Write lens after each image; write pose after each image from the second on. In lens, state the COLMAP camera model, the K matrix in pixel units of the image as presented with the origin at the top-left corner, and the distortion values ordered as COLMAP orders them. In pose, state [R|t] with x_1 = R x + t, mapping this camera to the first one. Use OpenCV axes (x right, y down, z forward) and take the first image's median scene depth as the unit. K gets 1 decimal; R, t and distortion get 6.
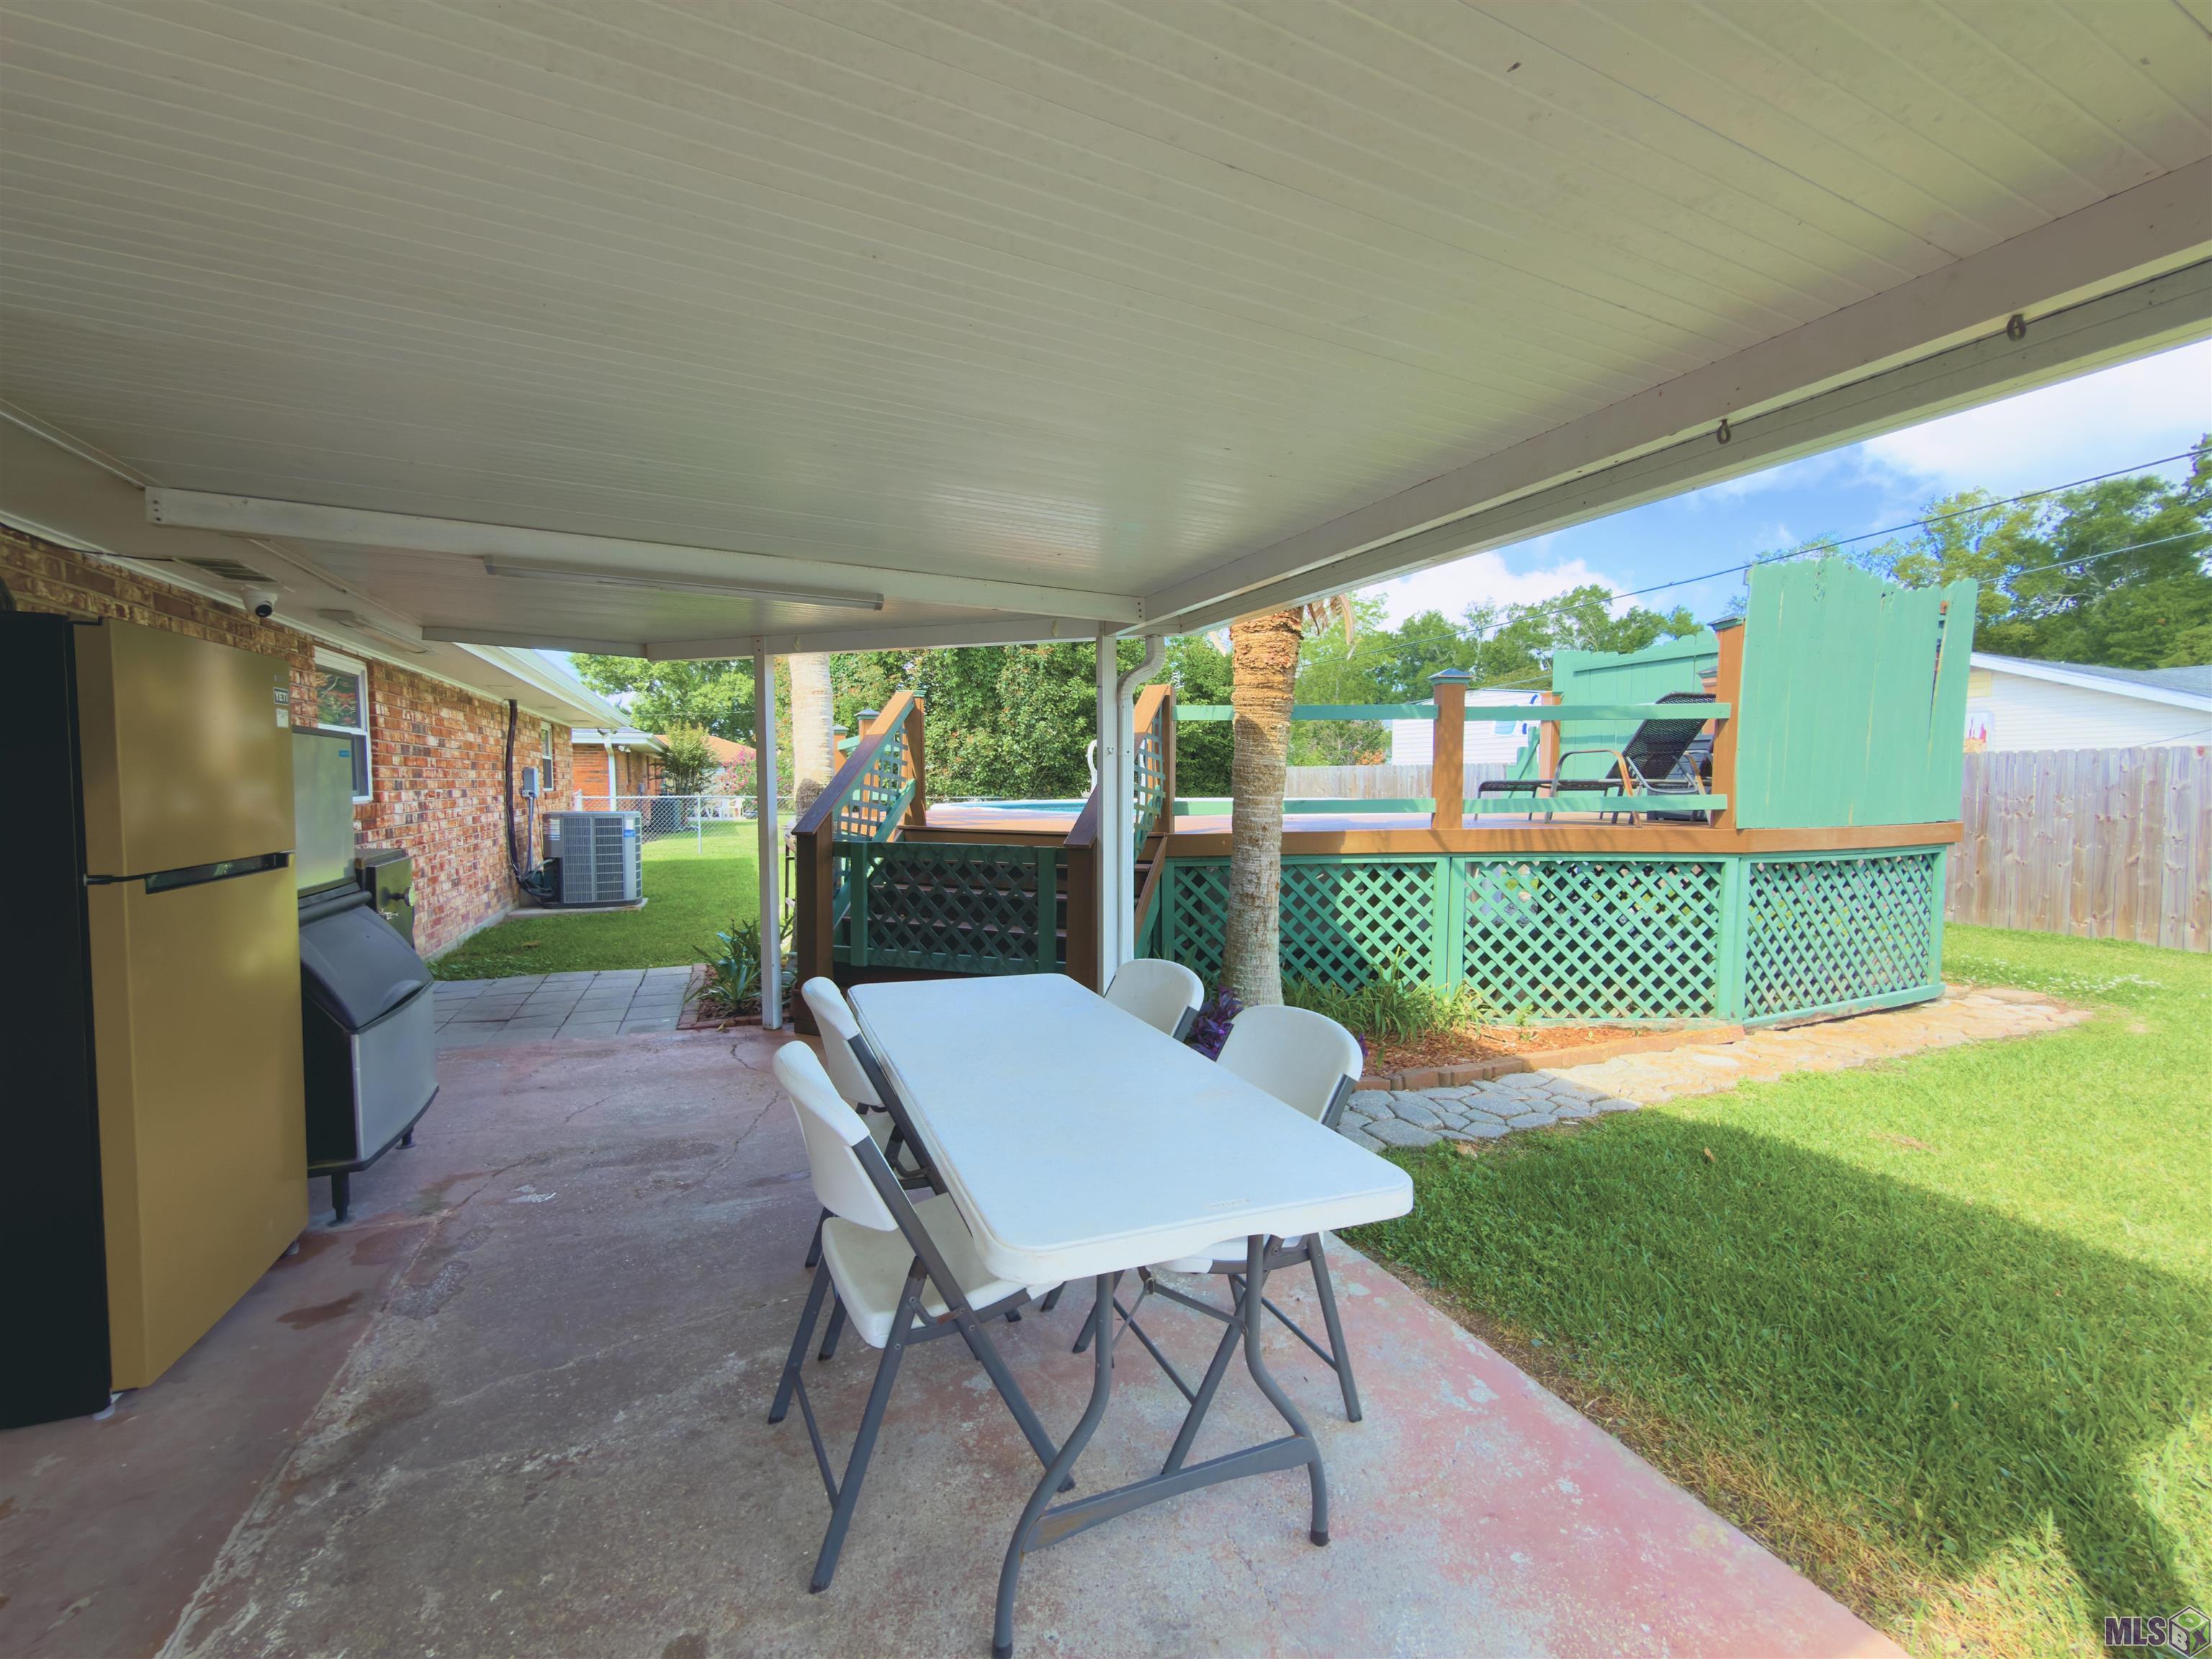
lens RADIAL K [[866.0, 0, 1106.0], [0, 866.0, 829.5], [0, 0, 1]] dist [-0.000927, 0.000005]
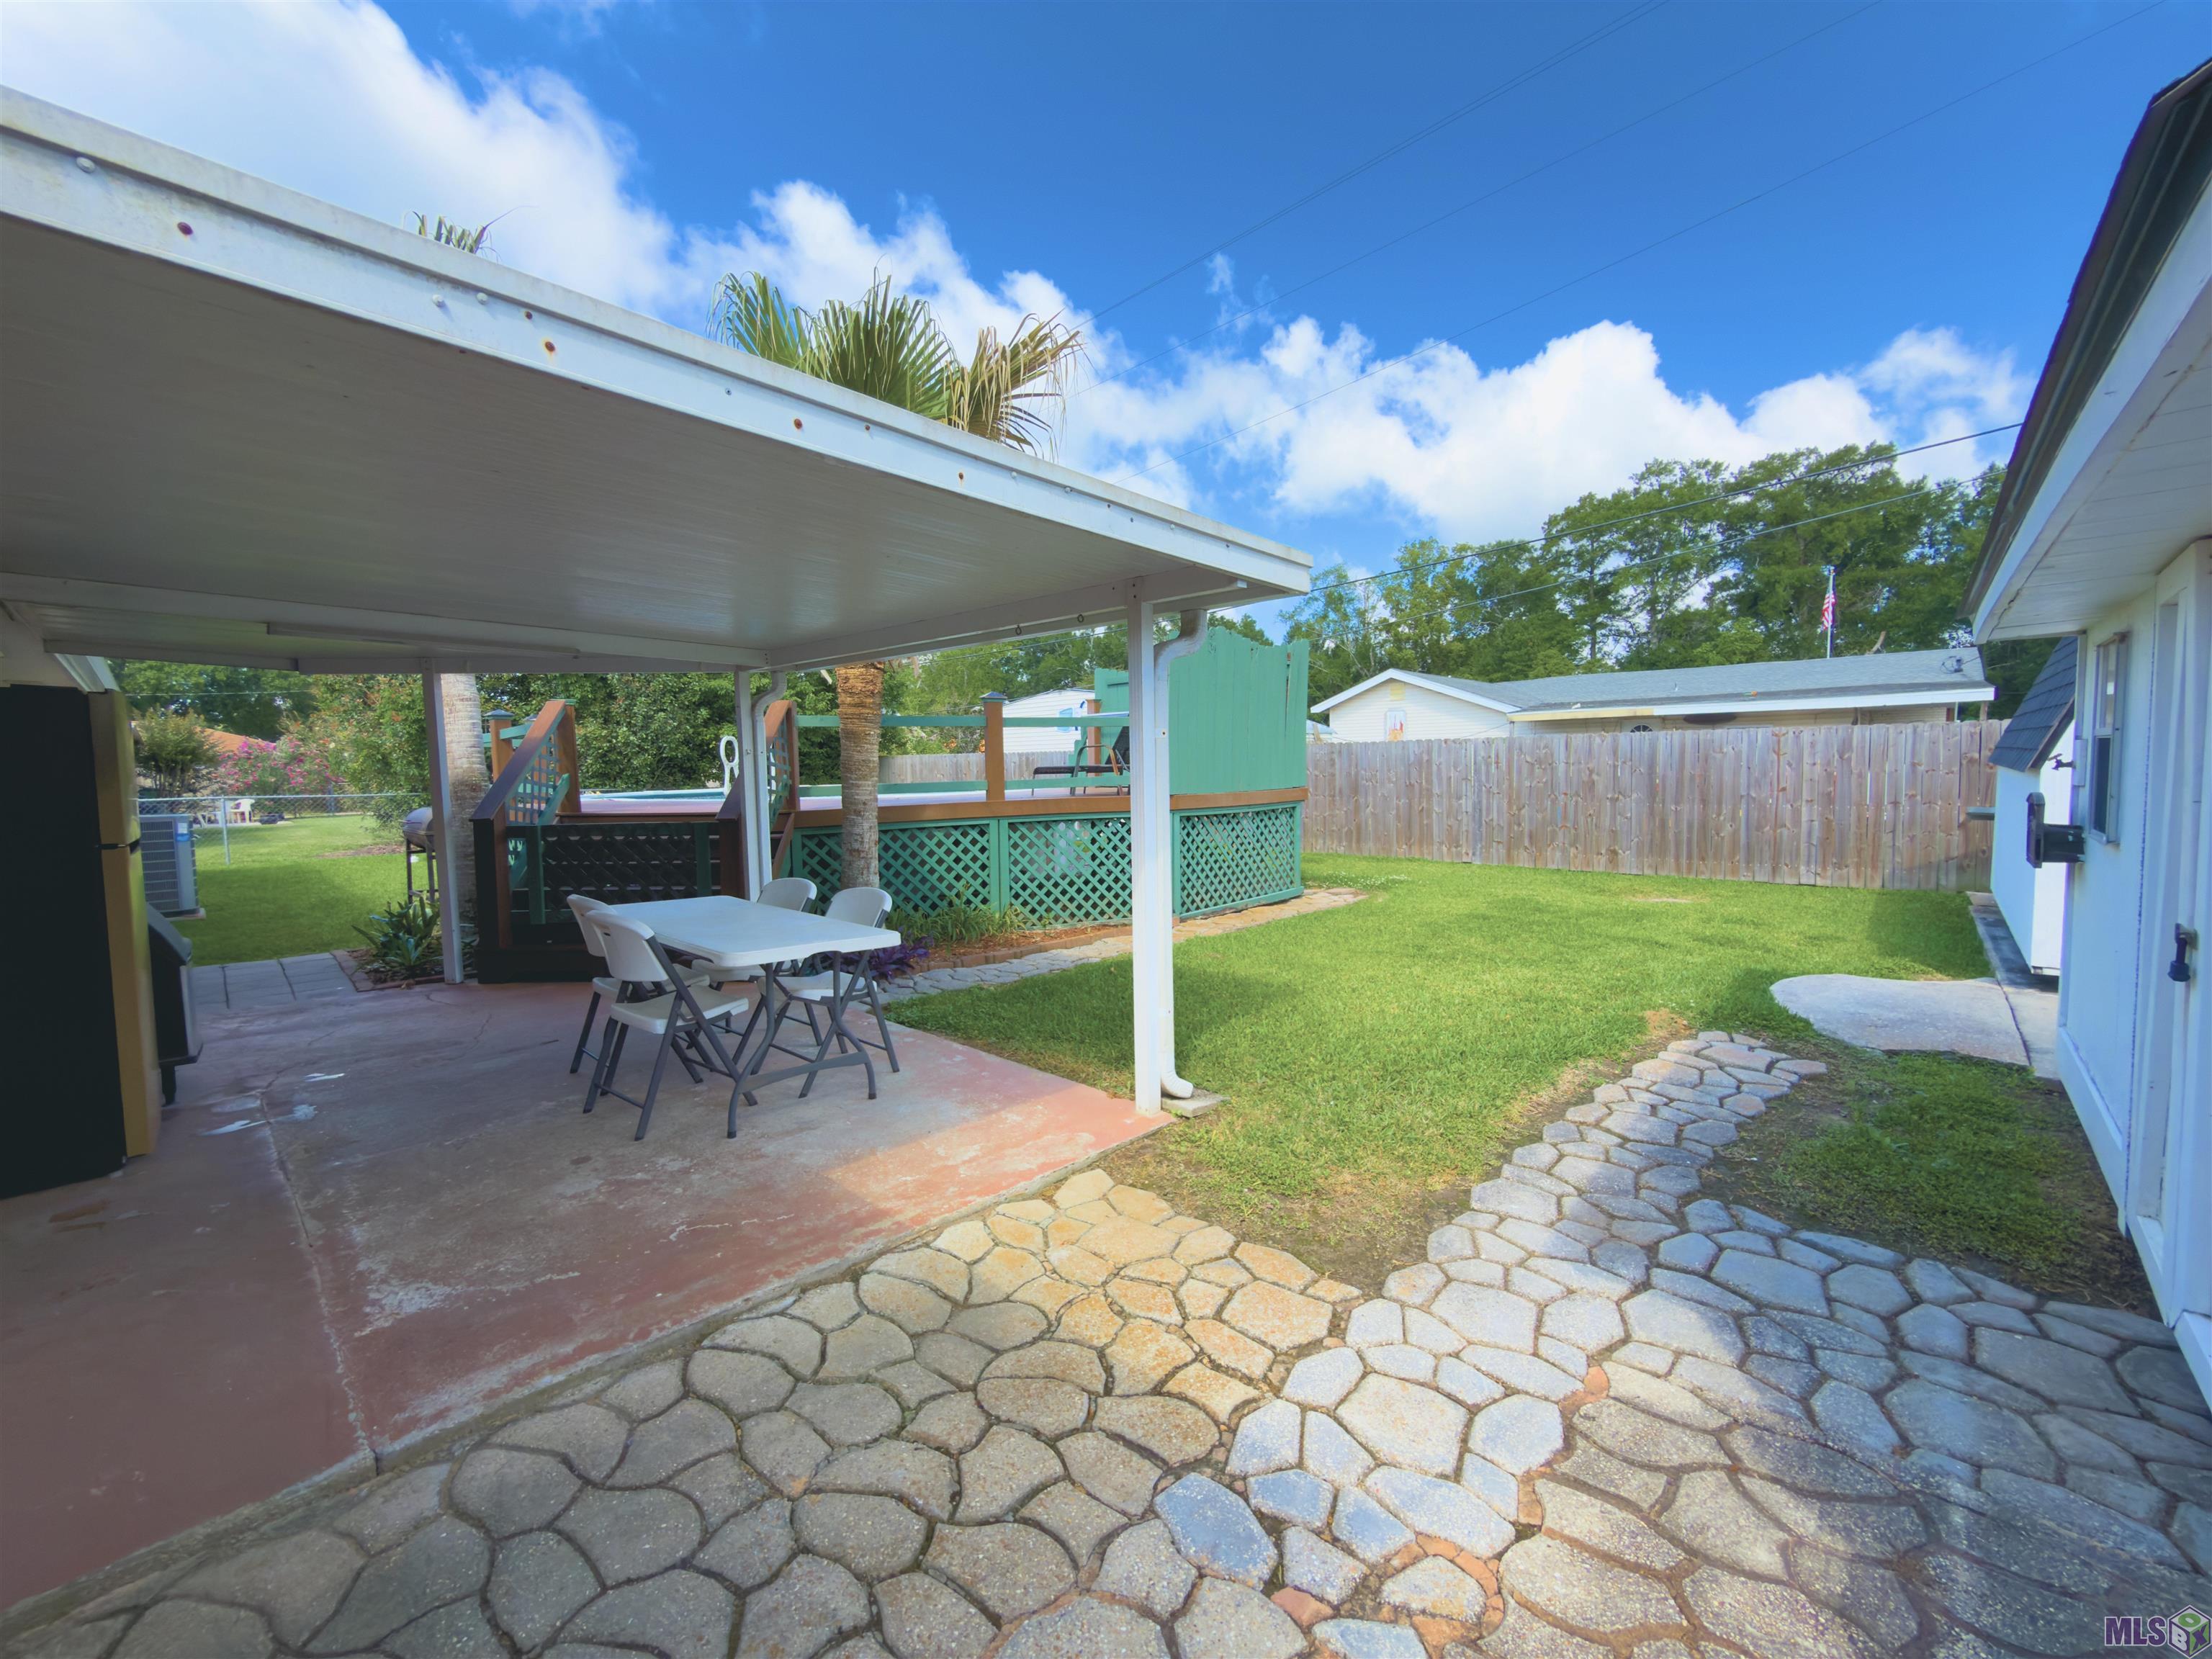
lens RADIAL K [[882.1, 0, 1110.0], [0, 882.1, 827.6], [0, 0, 1]] dist [-0.001321, 0.000179]
pose [[0.916983, -0.043660, 0.396531, -0.024100], [0.038334, 0.999037, 0.021350, 0.020258], [-0.397081, -0.004377, 0.917773, -0.449004]]
